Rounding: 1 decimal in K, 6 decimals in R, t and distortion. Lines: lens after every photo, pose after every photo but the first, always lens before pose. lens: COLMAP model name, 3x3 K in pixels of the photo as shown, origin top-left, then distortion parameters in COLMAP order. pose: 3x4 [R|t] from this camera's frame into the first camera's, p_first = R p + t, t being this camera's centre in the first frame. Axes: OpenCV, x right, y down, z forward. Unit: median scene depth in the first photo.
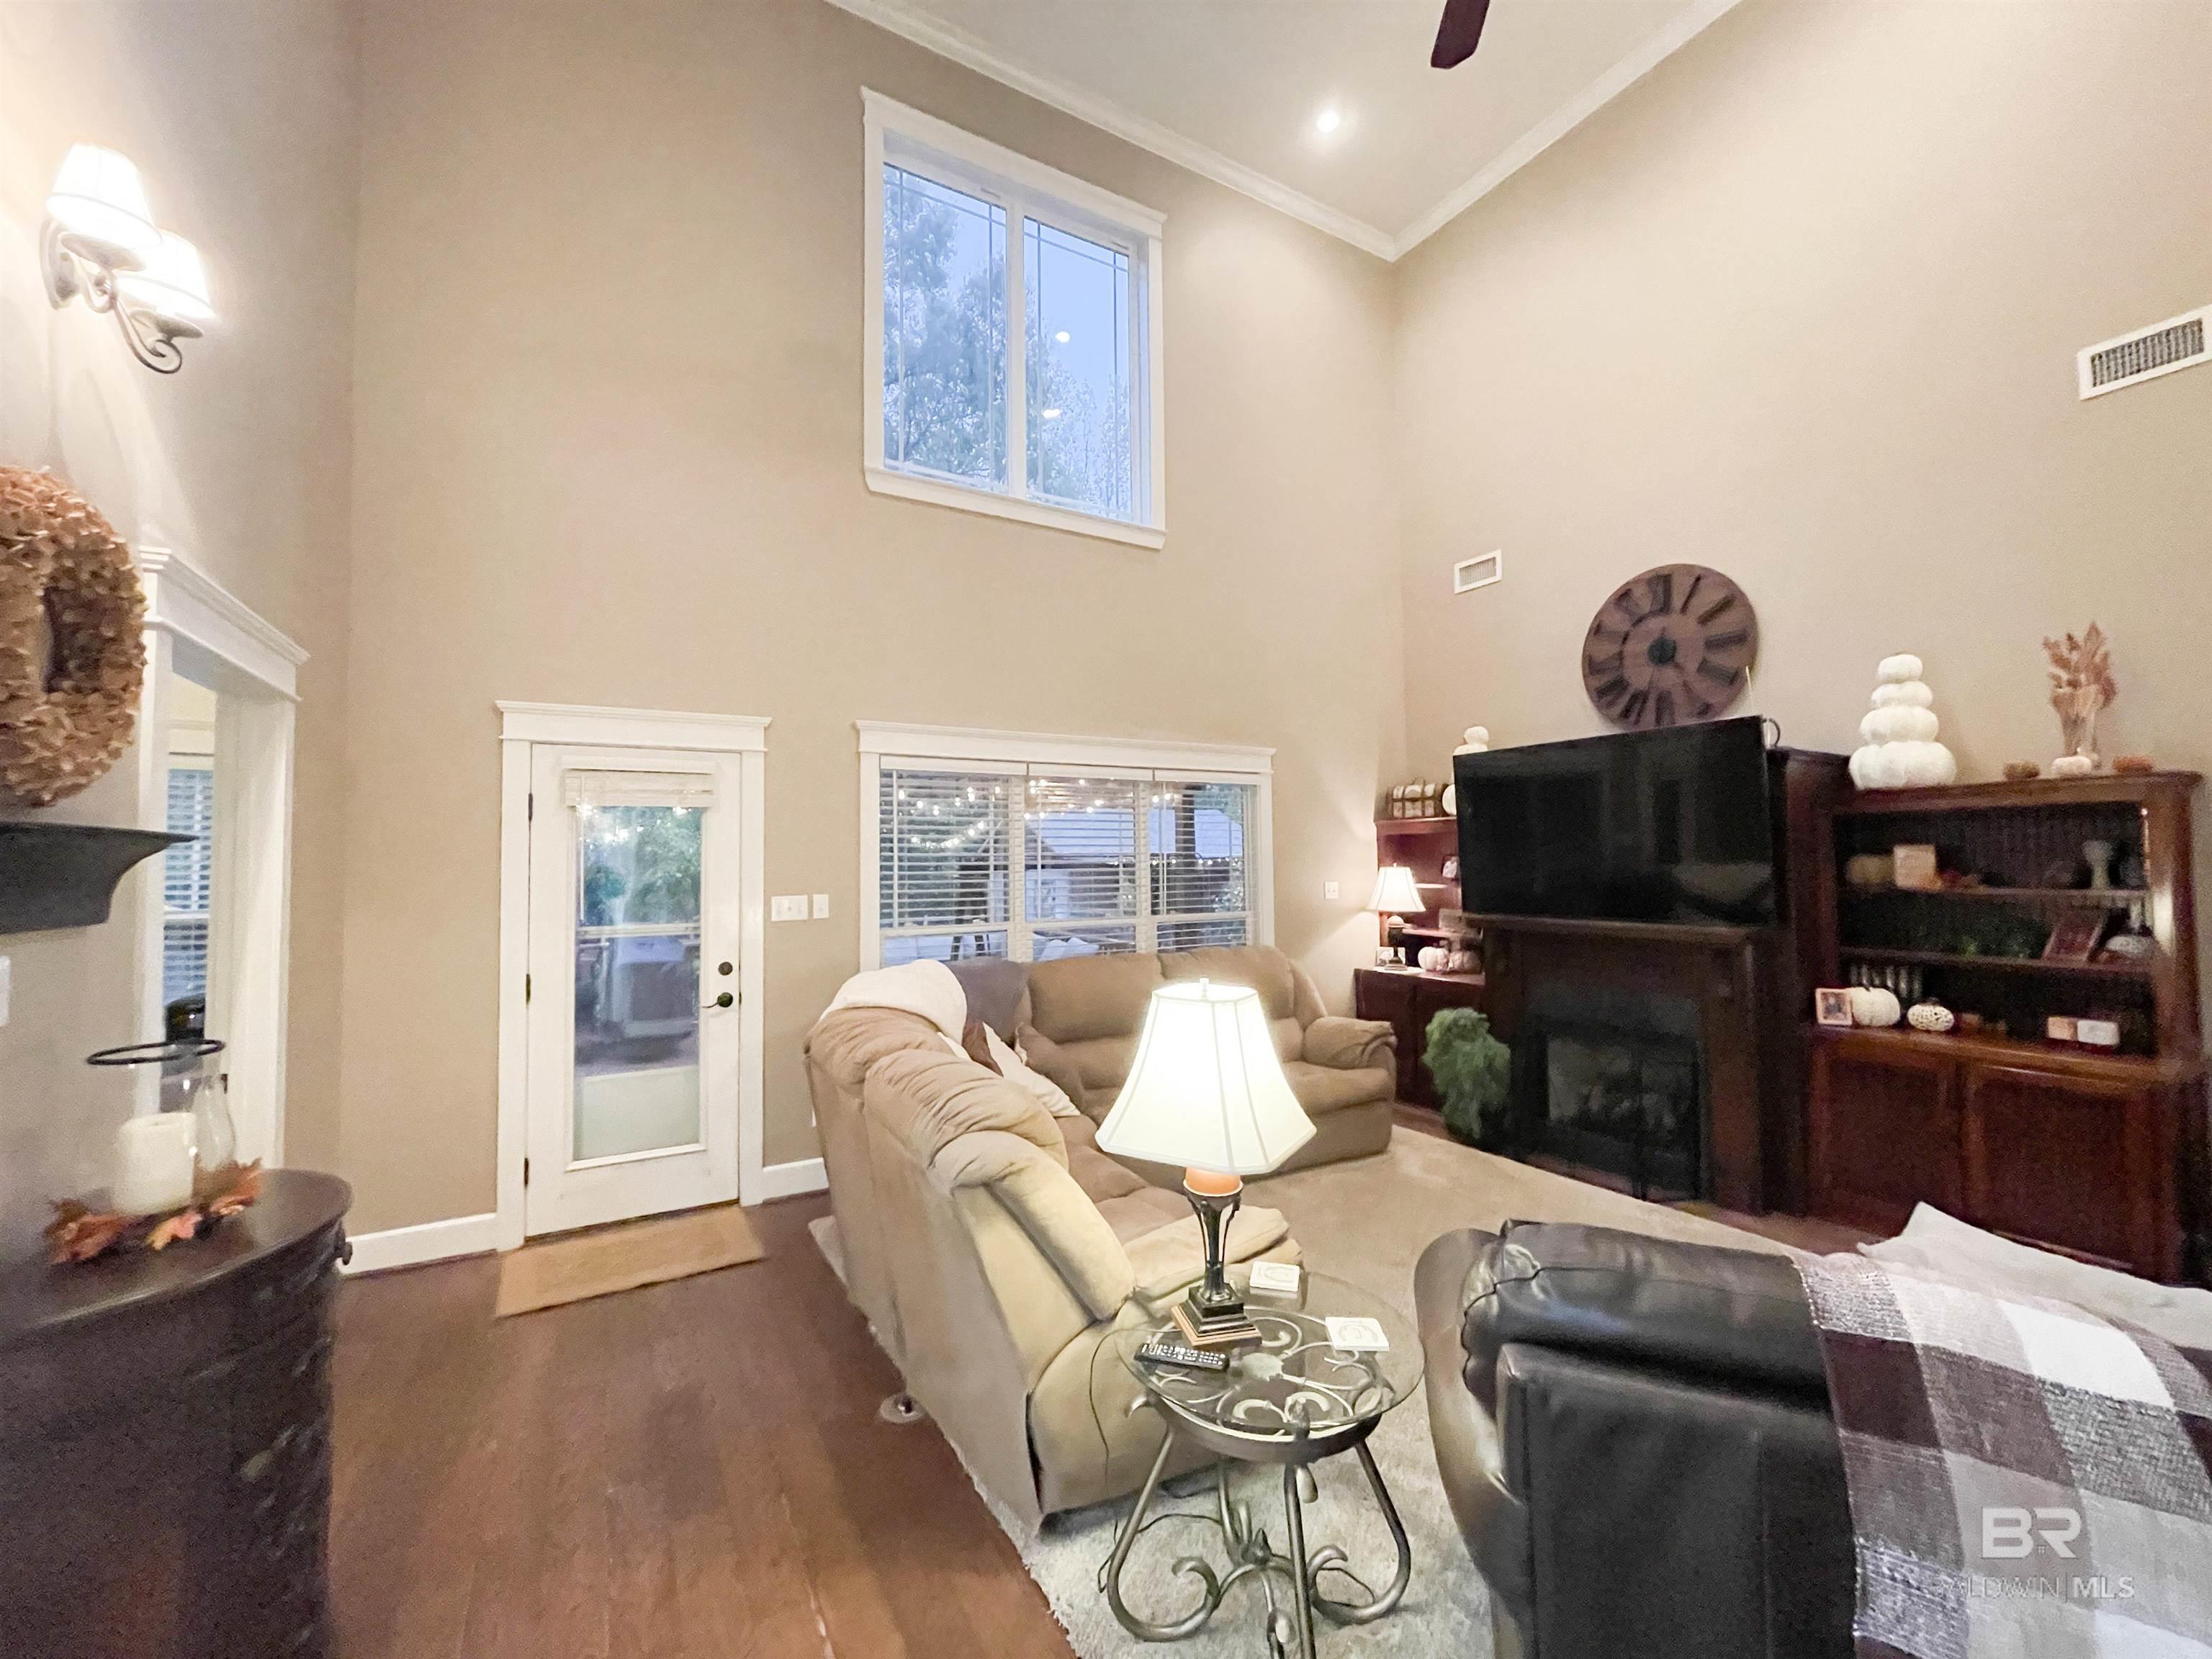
lens RADIAL K [[889.5, 0, 1115.4], [0, 889.5, 827.6], [0, 0, 1]] dist [-0.000709, -0.000527]
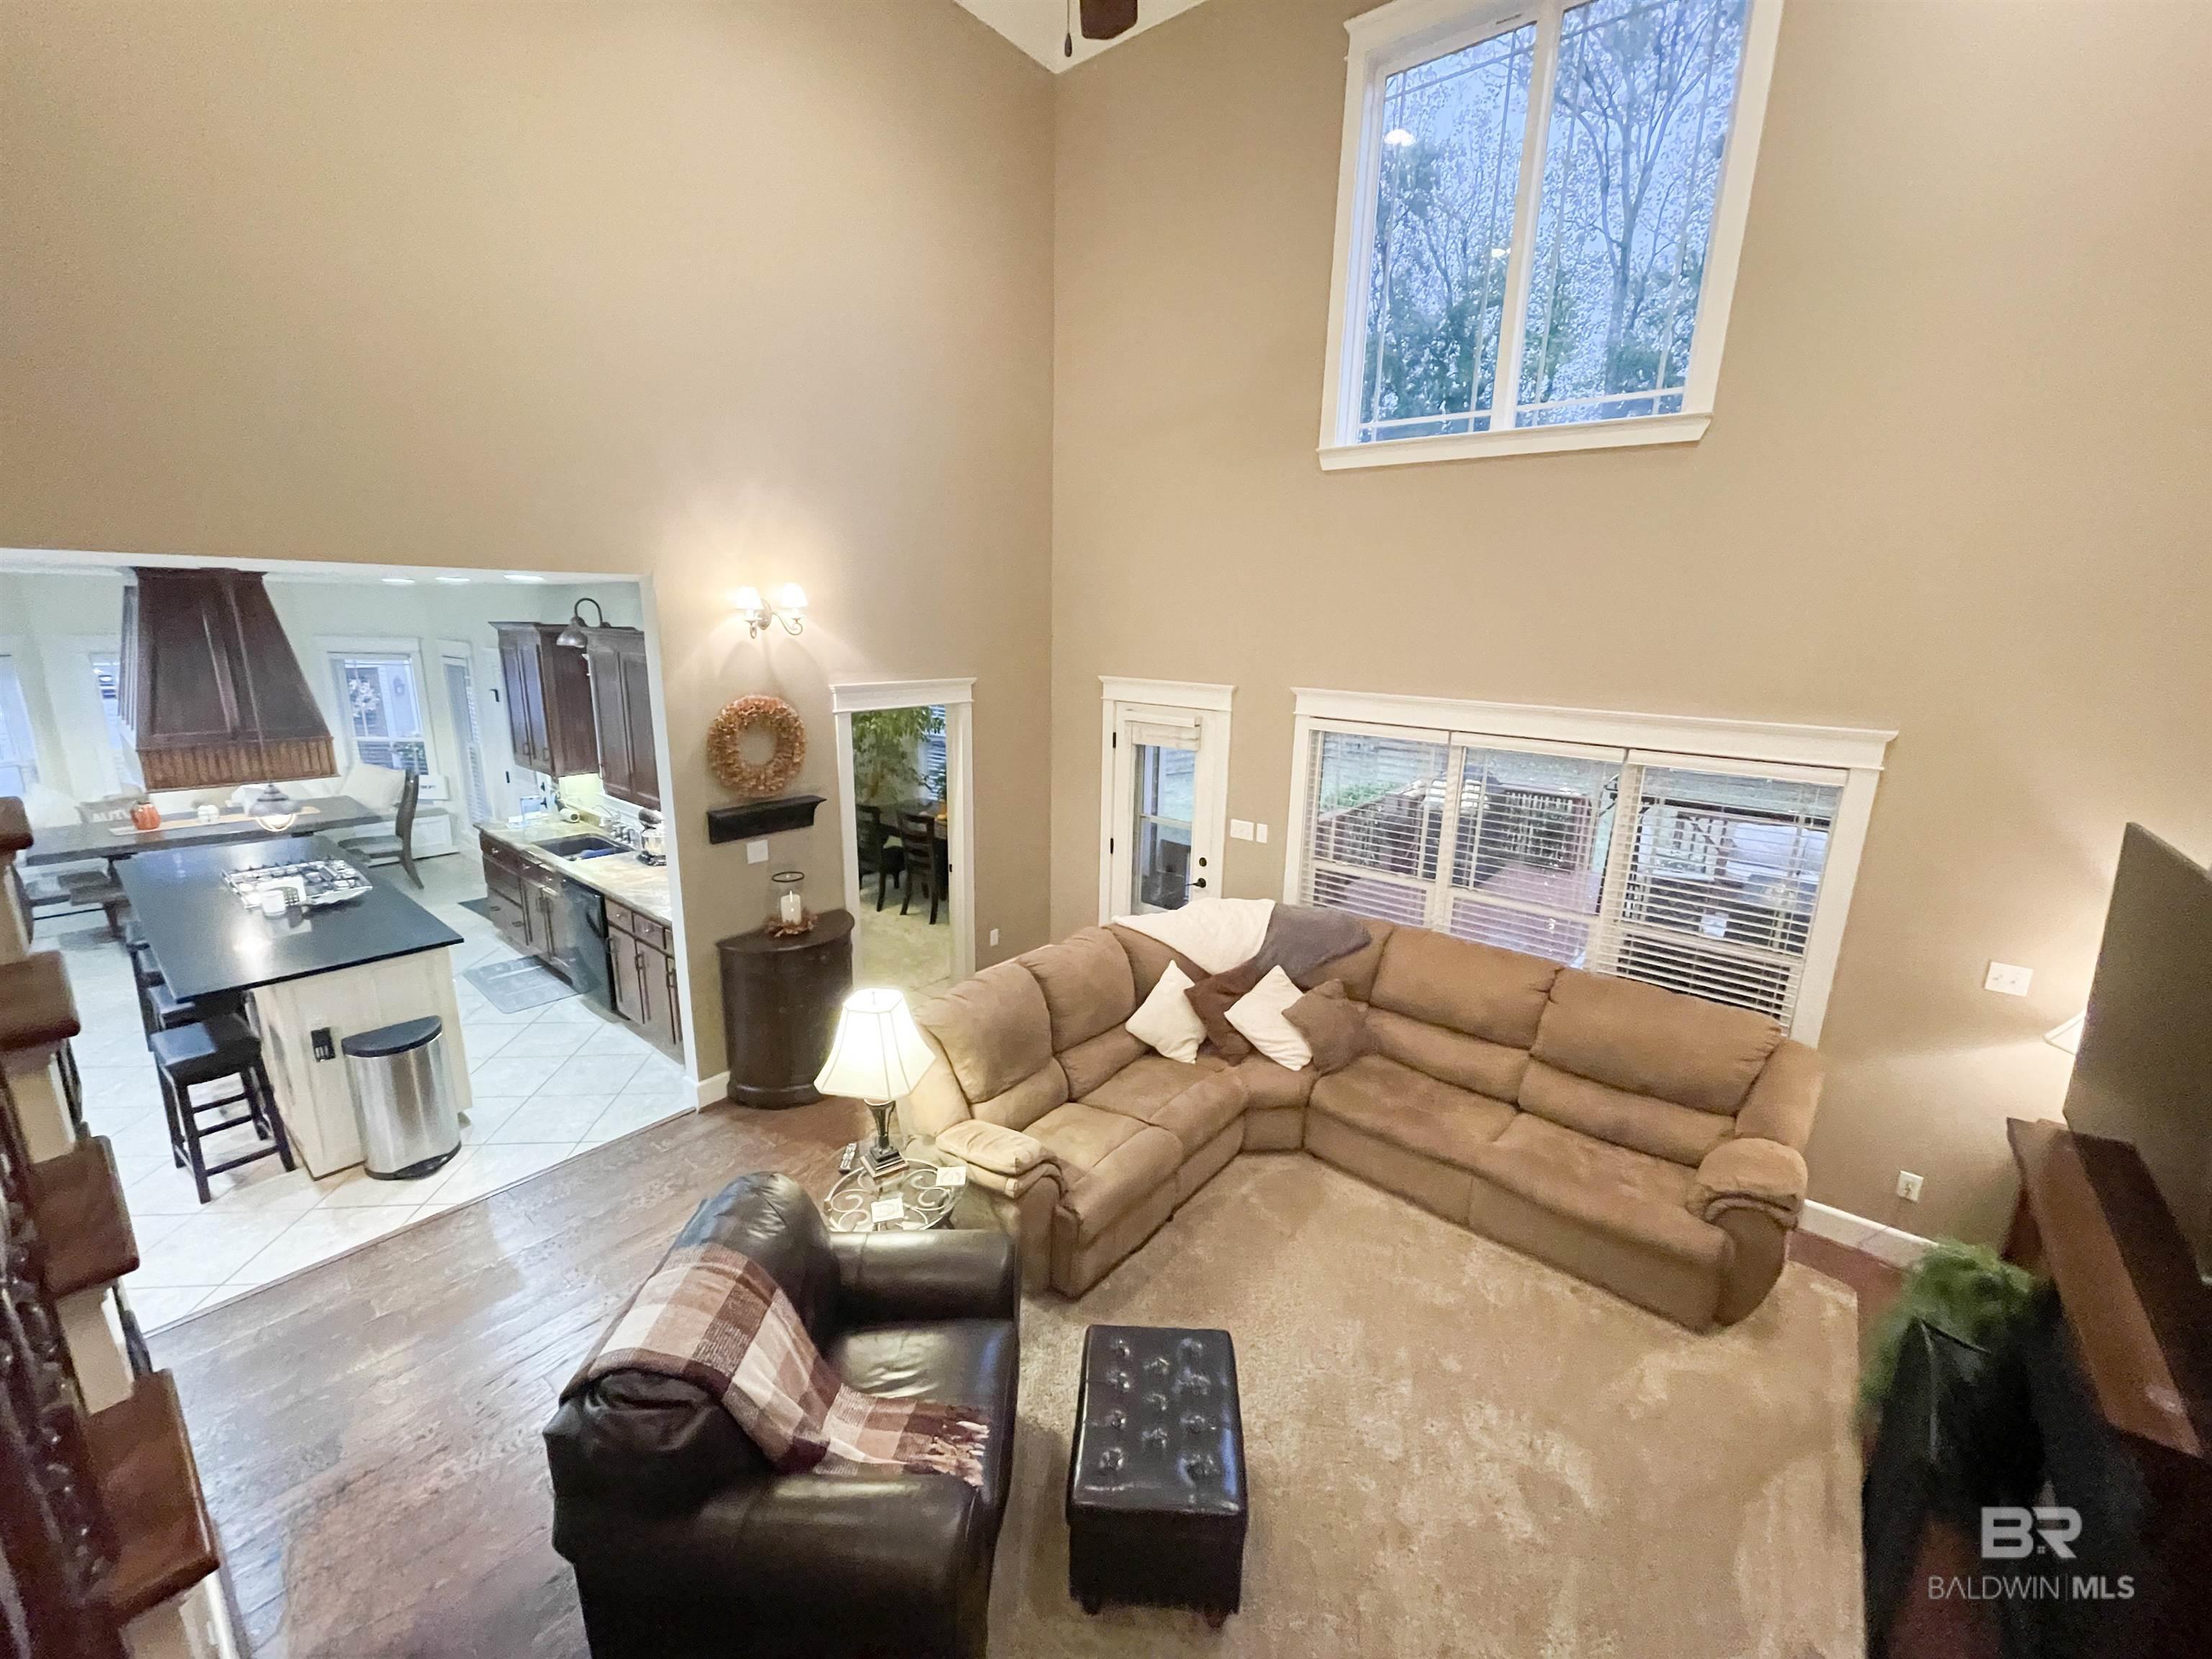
lens RADIAL K [[889.5, 0, 1102.1], [0, 889.5, 825.4], [0, 0, 1]] dist [-0.000709, -0.000527]
pose [[0.344383, 0.234730, -0.909012, 0.877188], [0.011521, 0.967110, 0.254097, -0.292534], [0.938758, -0.097979, 0.330352, 0.415083]]
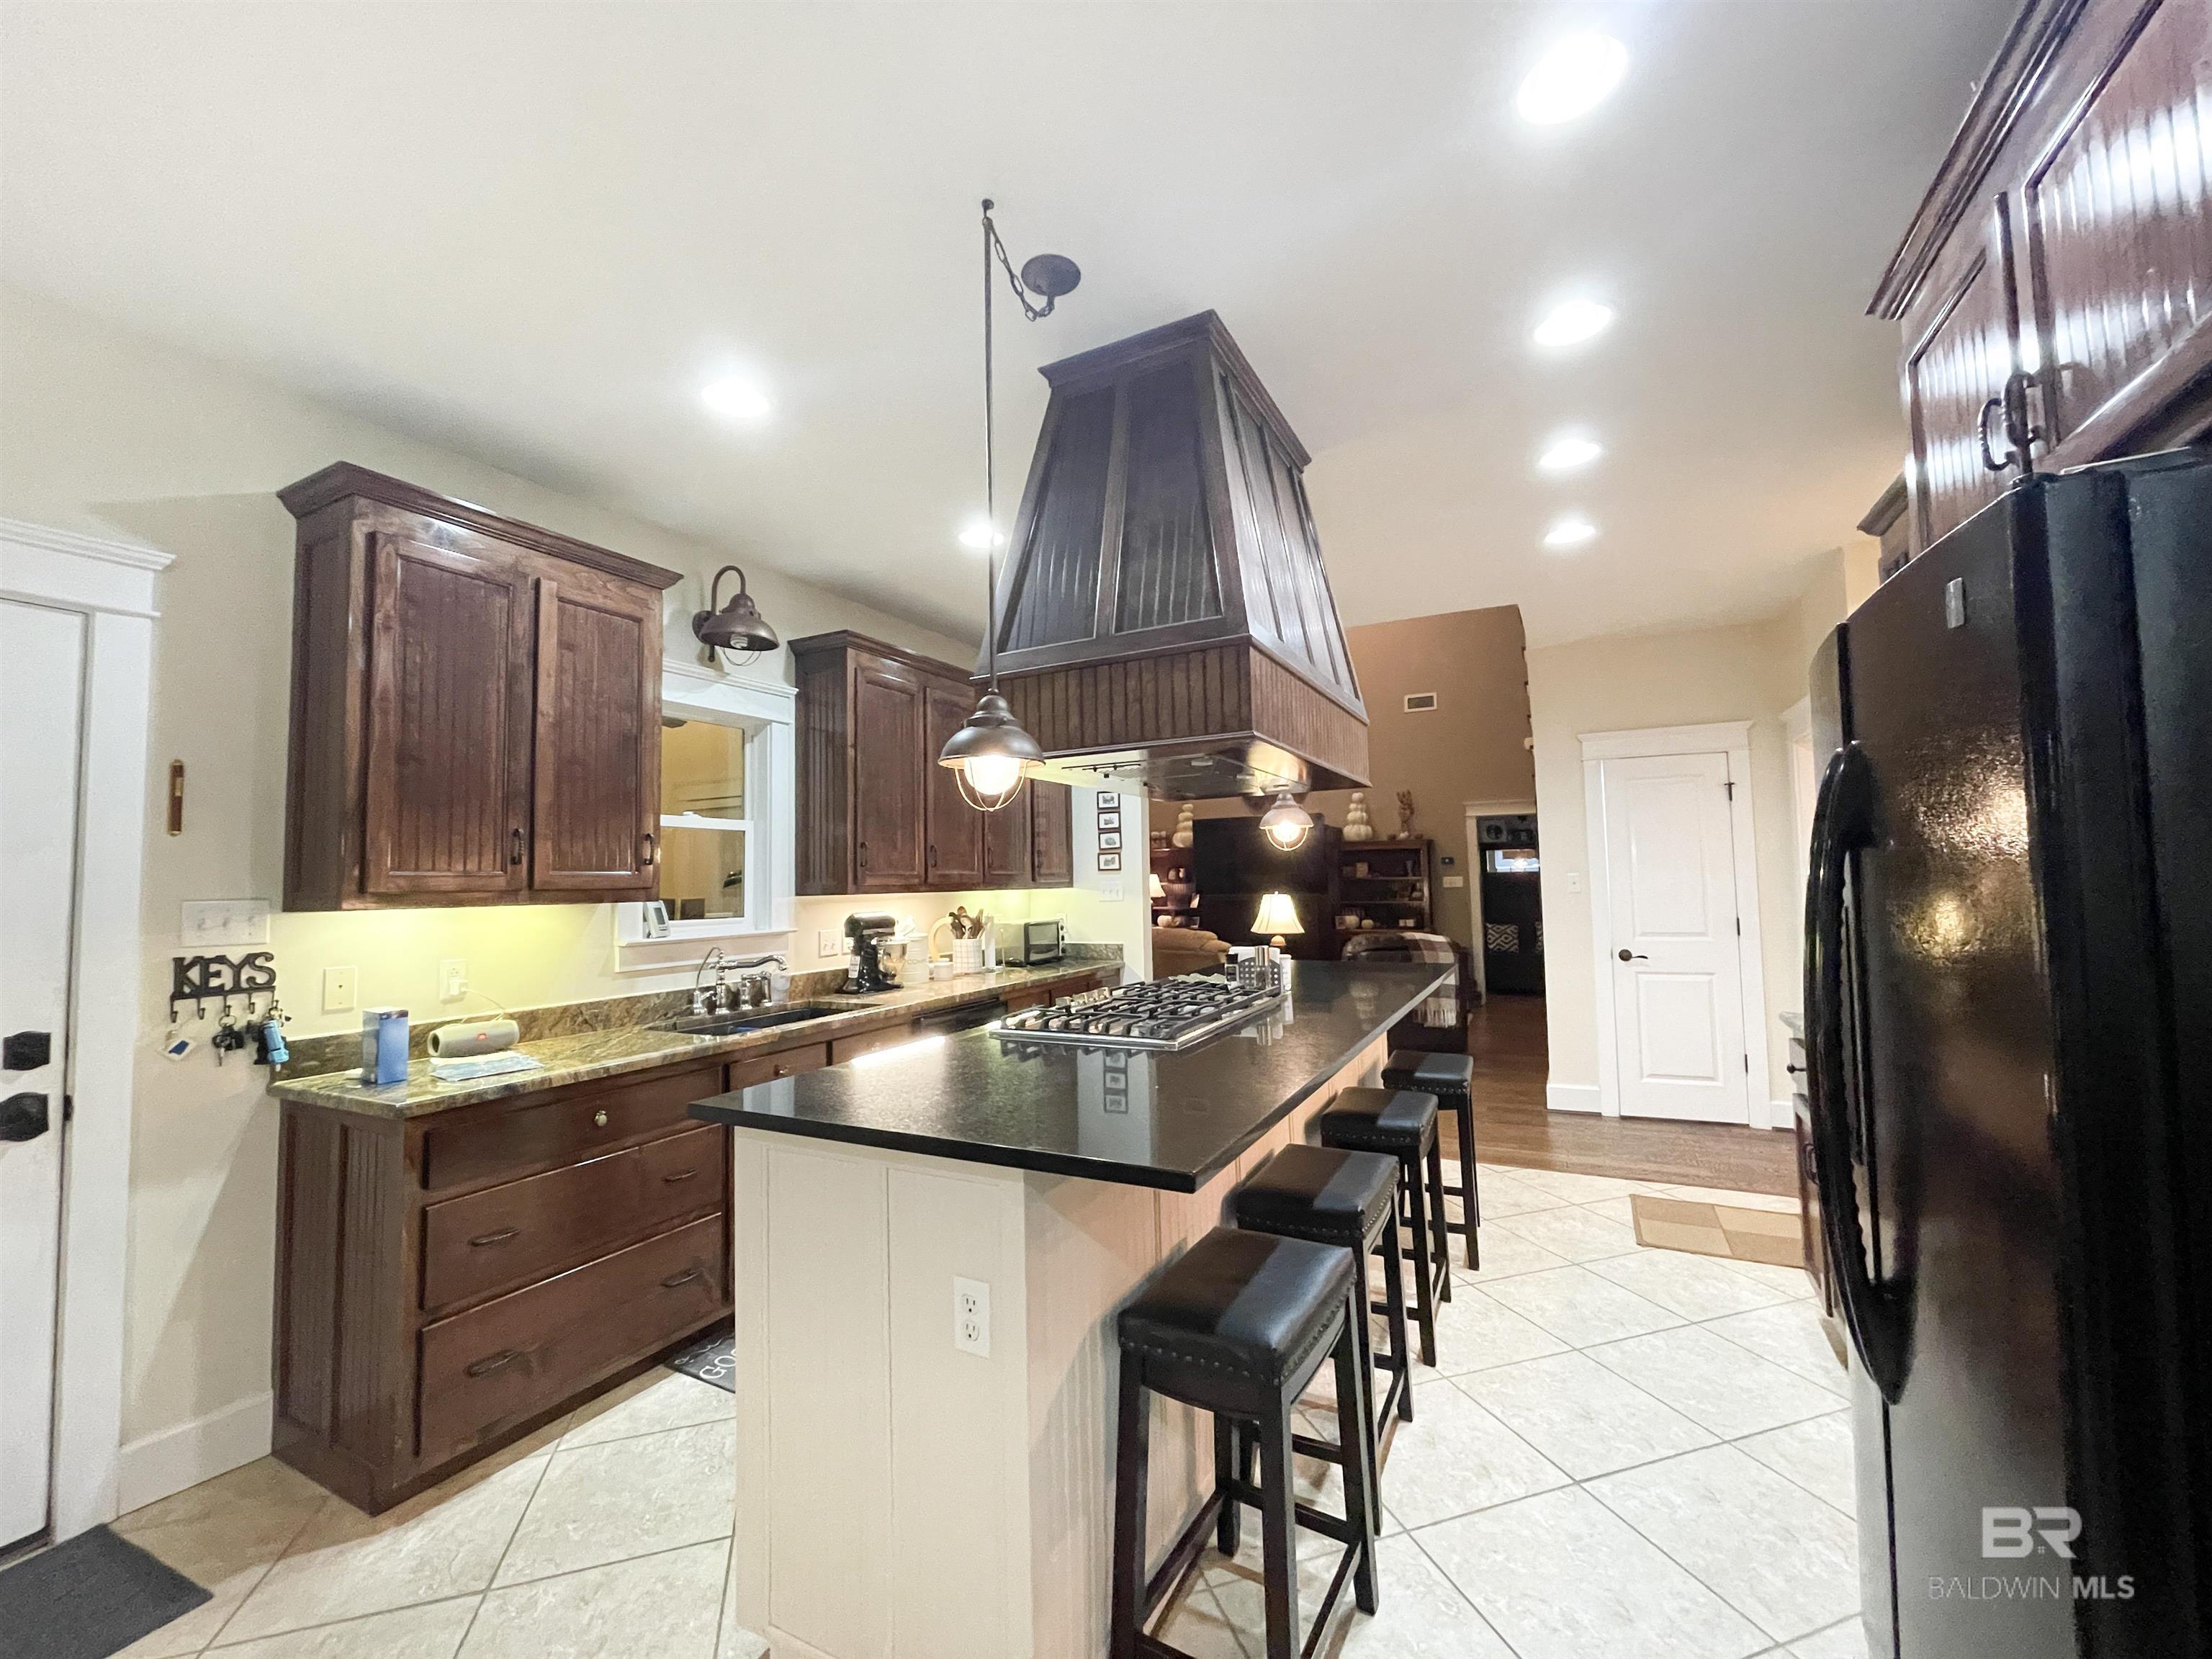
lens RADIAL K [[889.5, 0, 1098.0], [0, 889.5, 827.0], [0, 0, 1]] dist [-0.000709, -0.000527]
pose [[0.852988, 0.023004, 0.521423, -1.213171], [-0.008973, 0.999527, -0.029419, 0.000271], [-0.521853, 0.020416, 0.852791, -0.904997]]
